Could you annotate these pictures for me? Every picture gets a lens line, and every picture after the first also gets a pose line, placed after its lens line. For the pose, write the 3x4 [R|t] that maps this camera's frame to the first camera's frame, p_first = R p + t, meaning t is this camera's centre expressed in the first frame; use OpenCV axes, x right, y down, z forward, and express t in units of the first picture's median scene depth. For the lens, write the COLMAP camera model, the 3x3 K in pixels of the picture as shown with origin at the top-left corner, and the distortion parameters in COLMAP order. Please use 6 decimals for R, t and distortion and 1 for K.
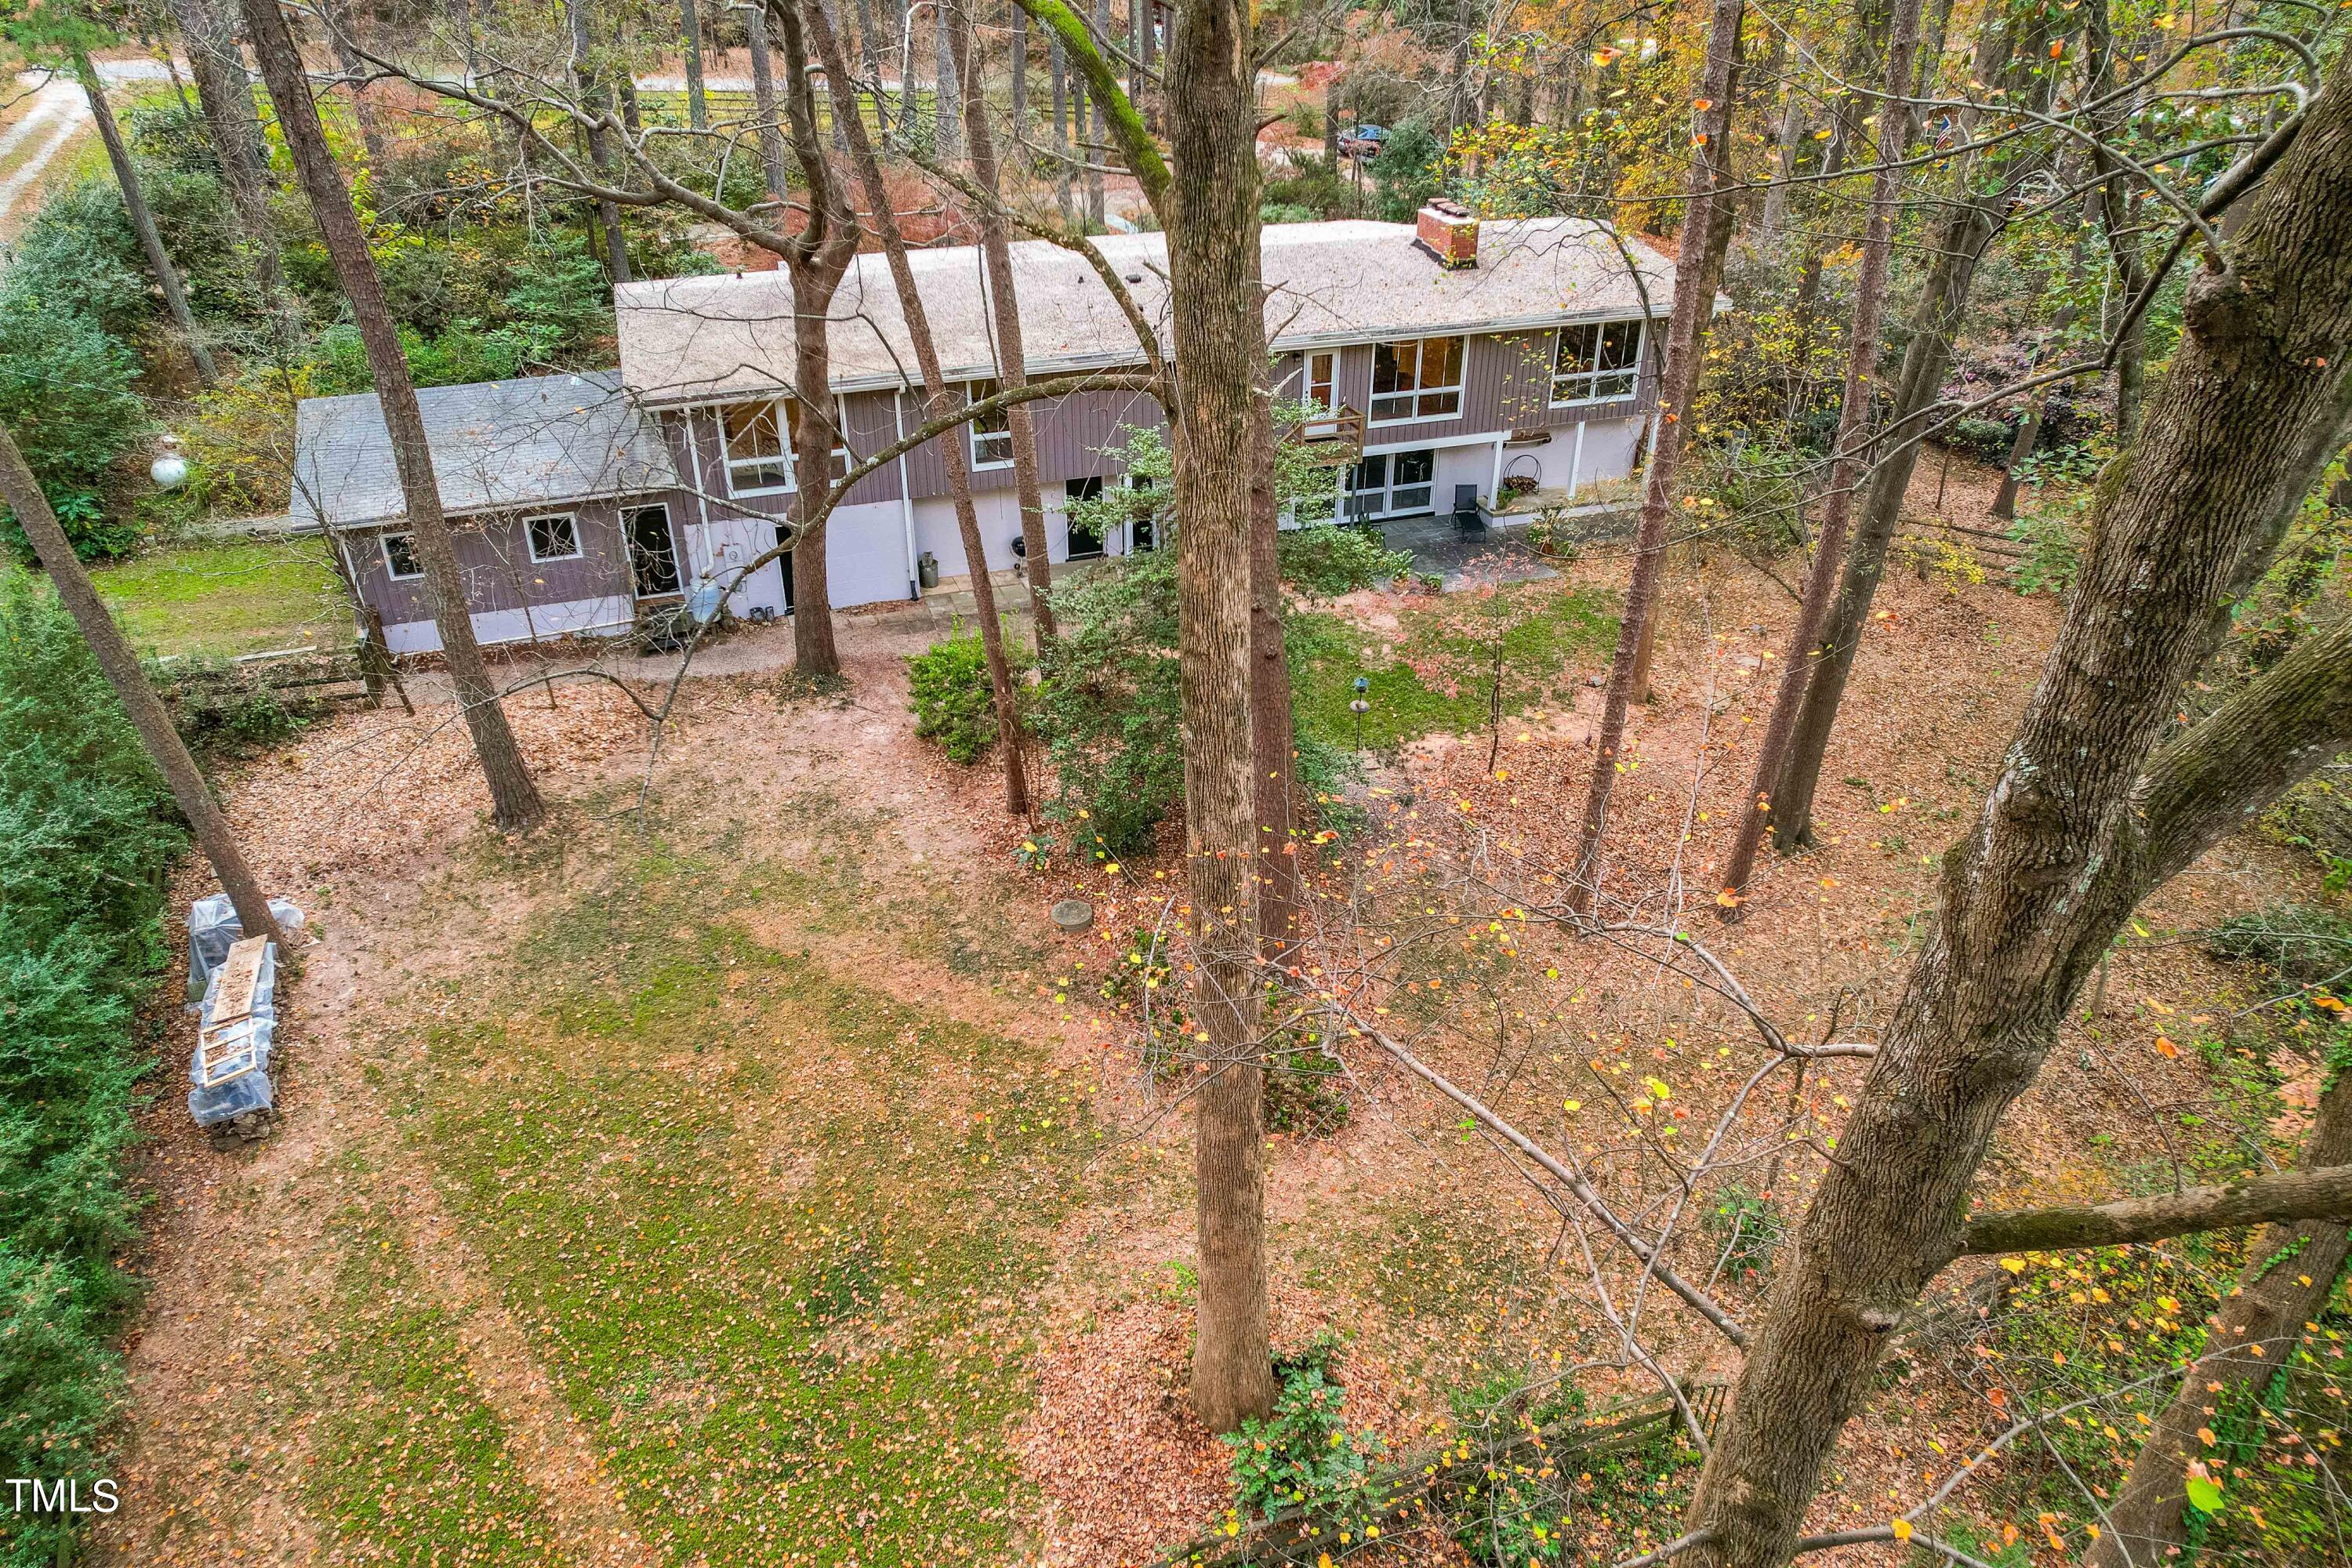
lens RADIAL K [[1507.1, 0, 1176.0], [0, 1507.1, 784.0], [0, 0, 1]] dist [-0.081022, 0.047562]
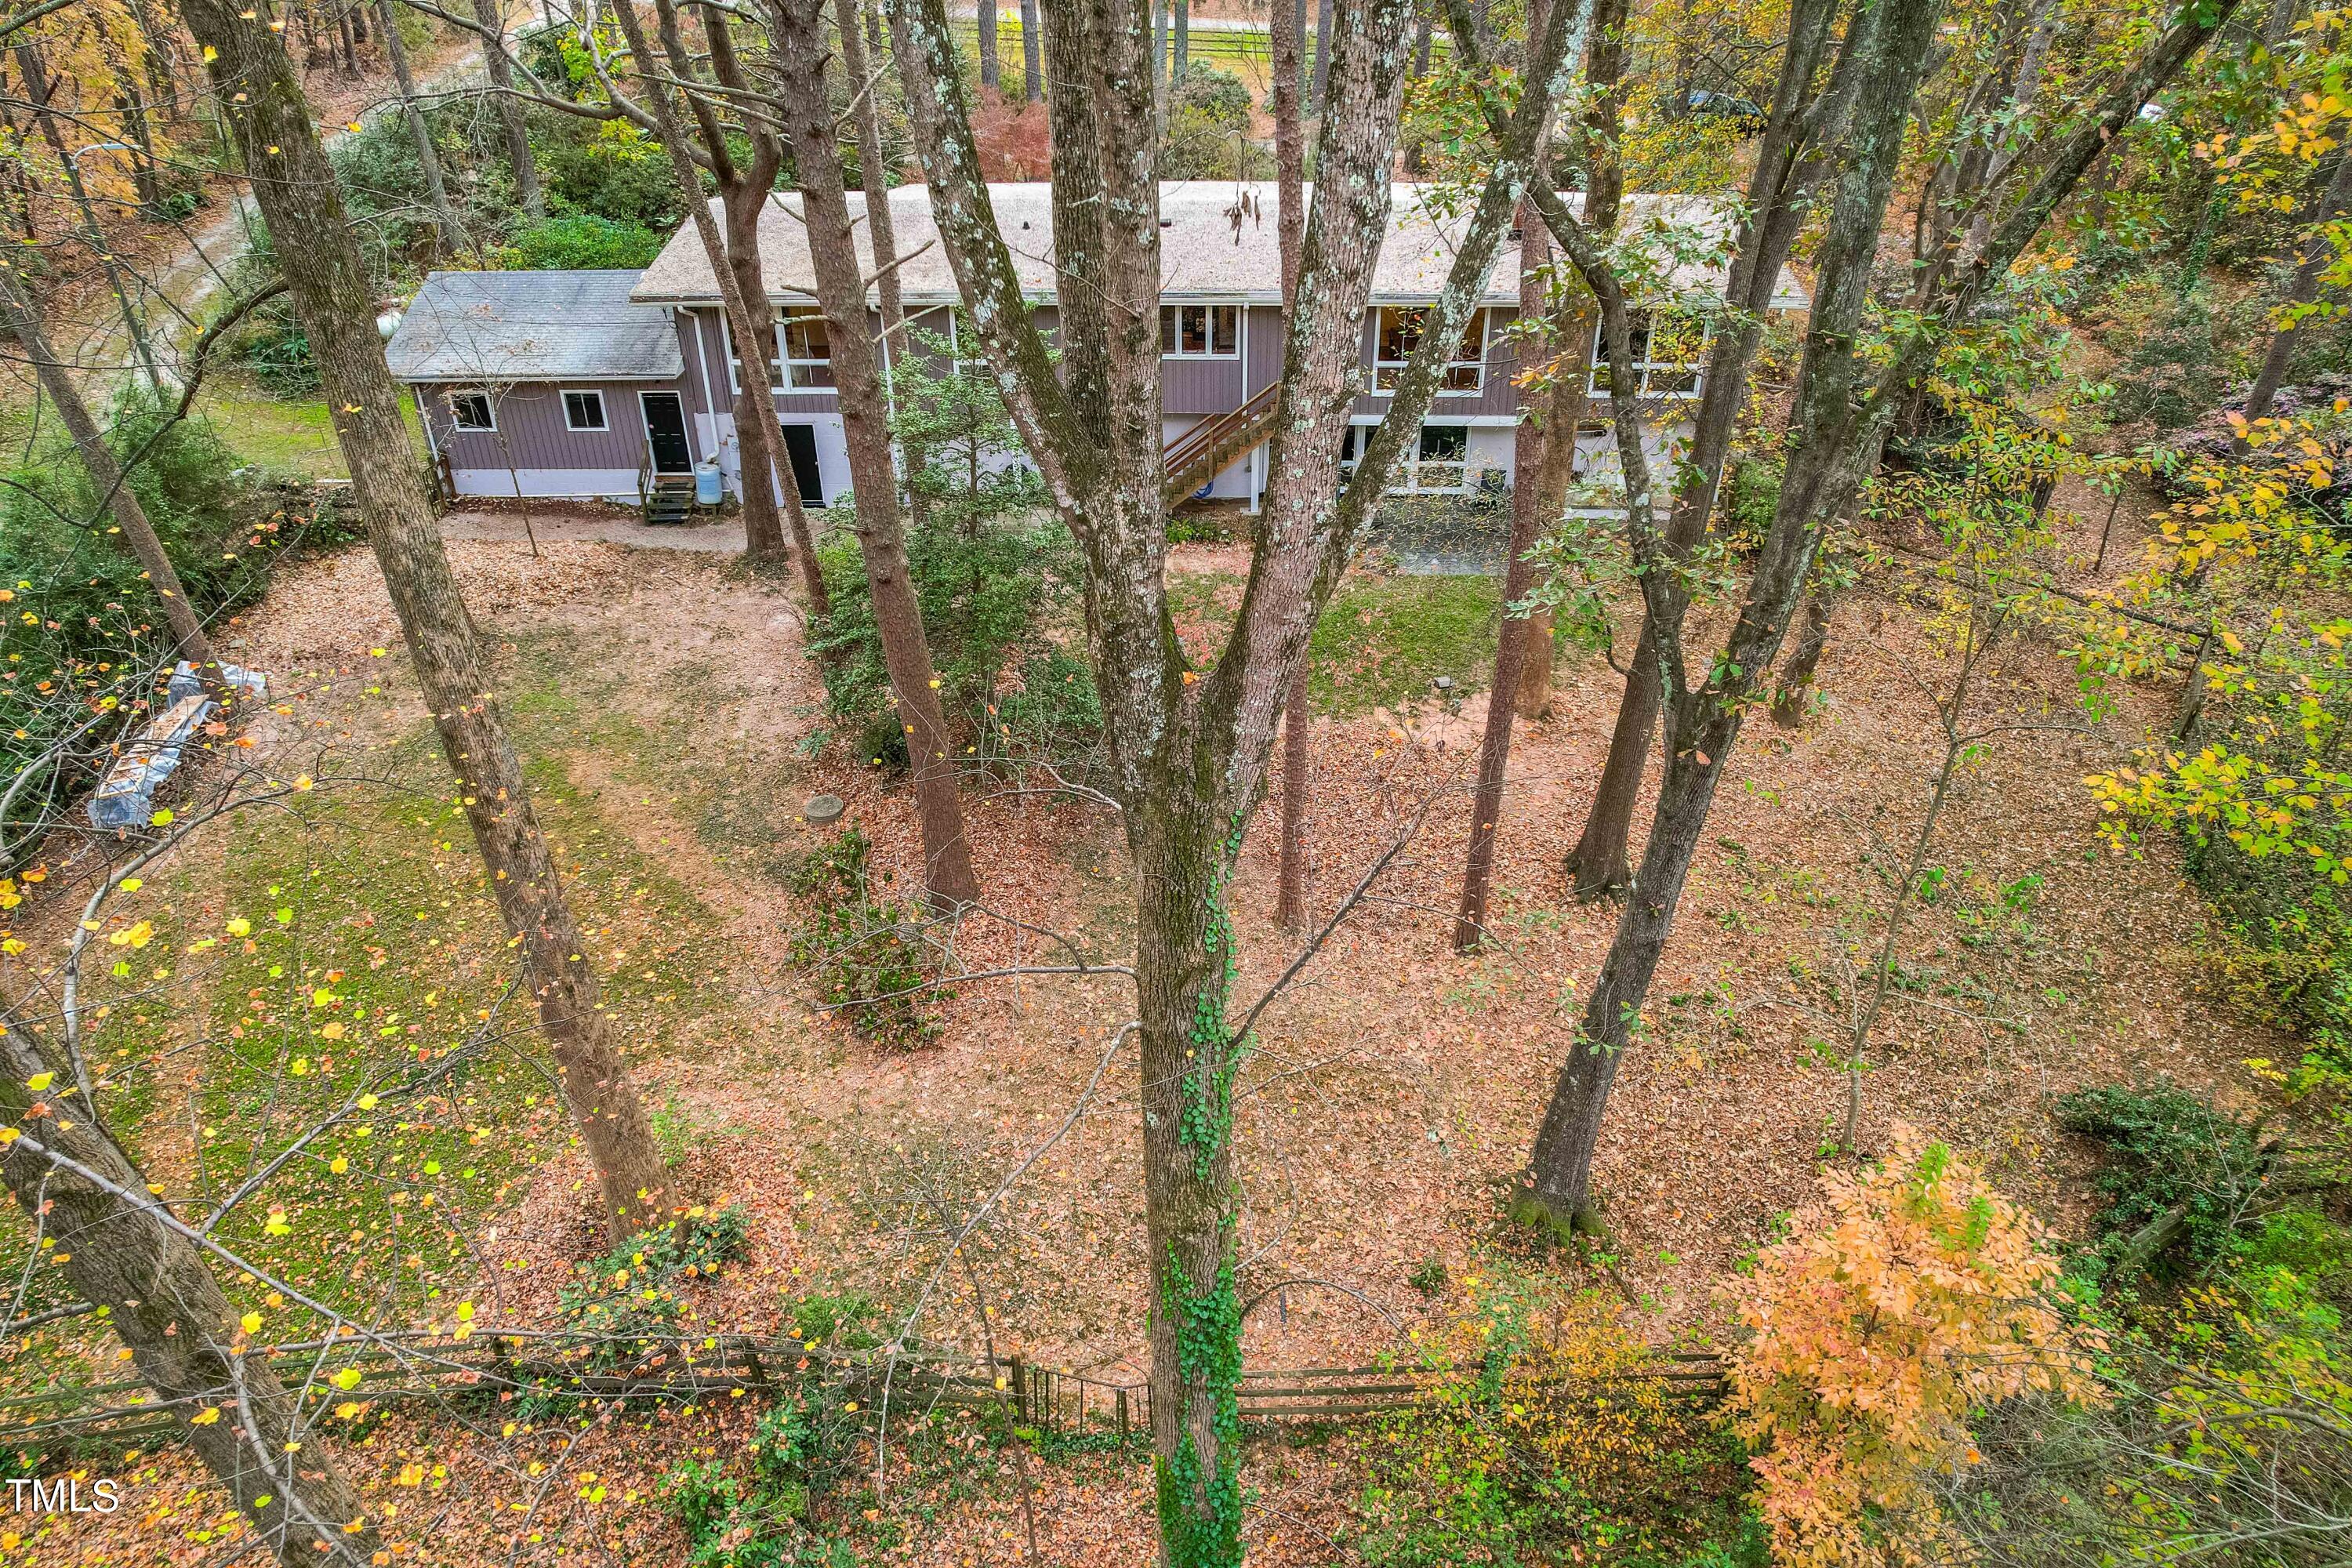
lens RADIAL K [[1511.5, 0, 1176.0], [0, 1511.5, 784.0], [0, 0, 1]] dist [-0.040169, 0.002991]
pose [[0.939913, 0.186546, -0.285946, 0.468627], [-0.173460, 0.982302, 0.070668, -0.051344], [0.294068, -0.016821, 0.955636, 0.030049]]
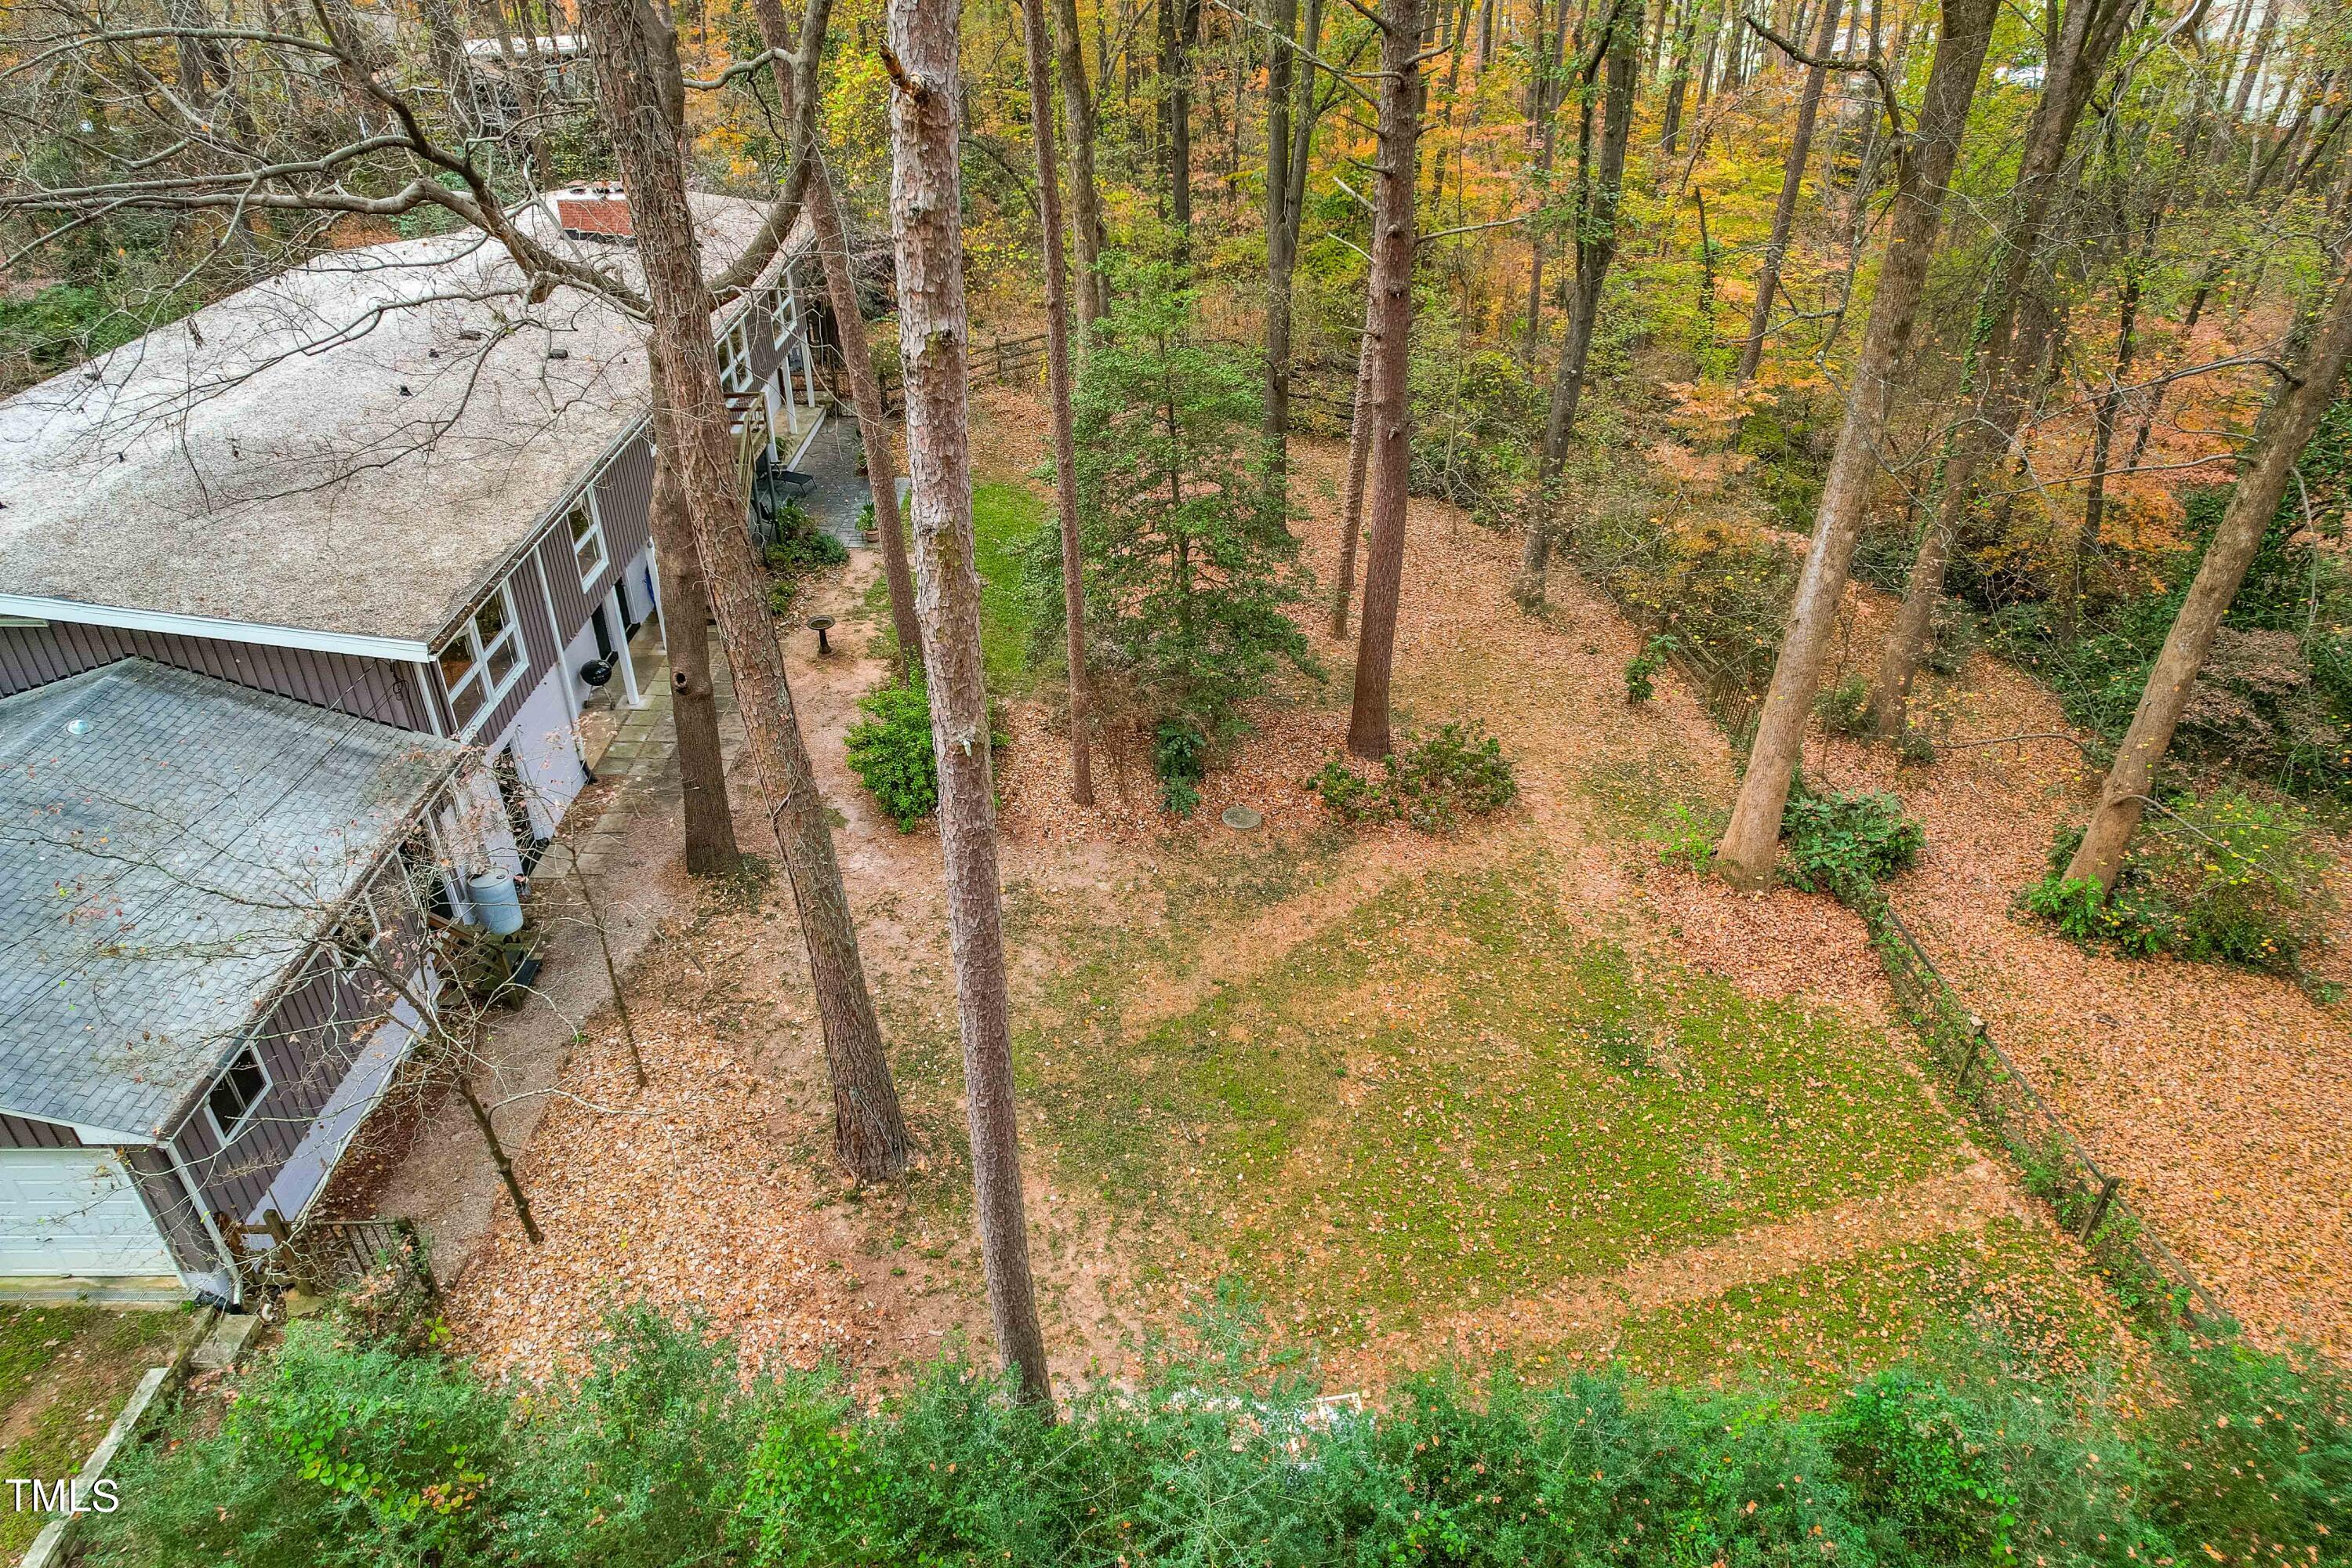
lens RADIAL K [[1511.5, 0, 1176.0], [0, 1511.5, 784.0], [0, 0, 1]] dist [-0.040169, 0.002991]
pose [[0.332470, -0.509265, 0.793797, -0.895037], [0.482454, 0.815050, 0.320831, -0.291795], [-0.810372, 0.276303, 0.516676, 0.464313]]
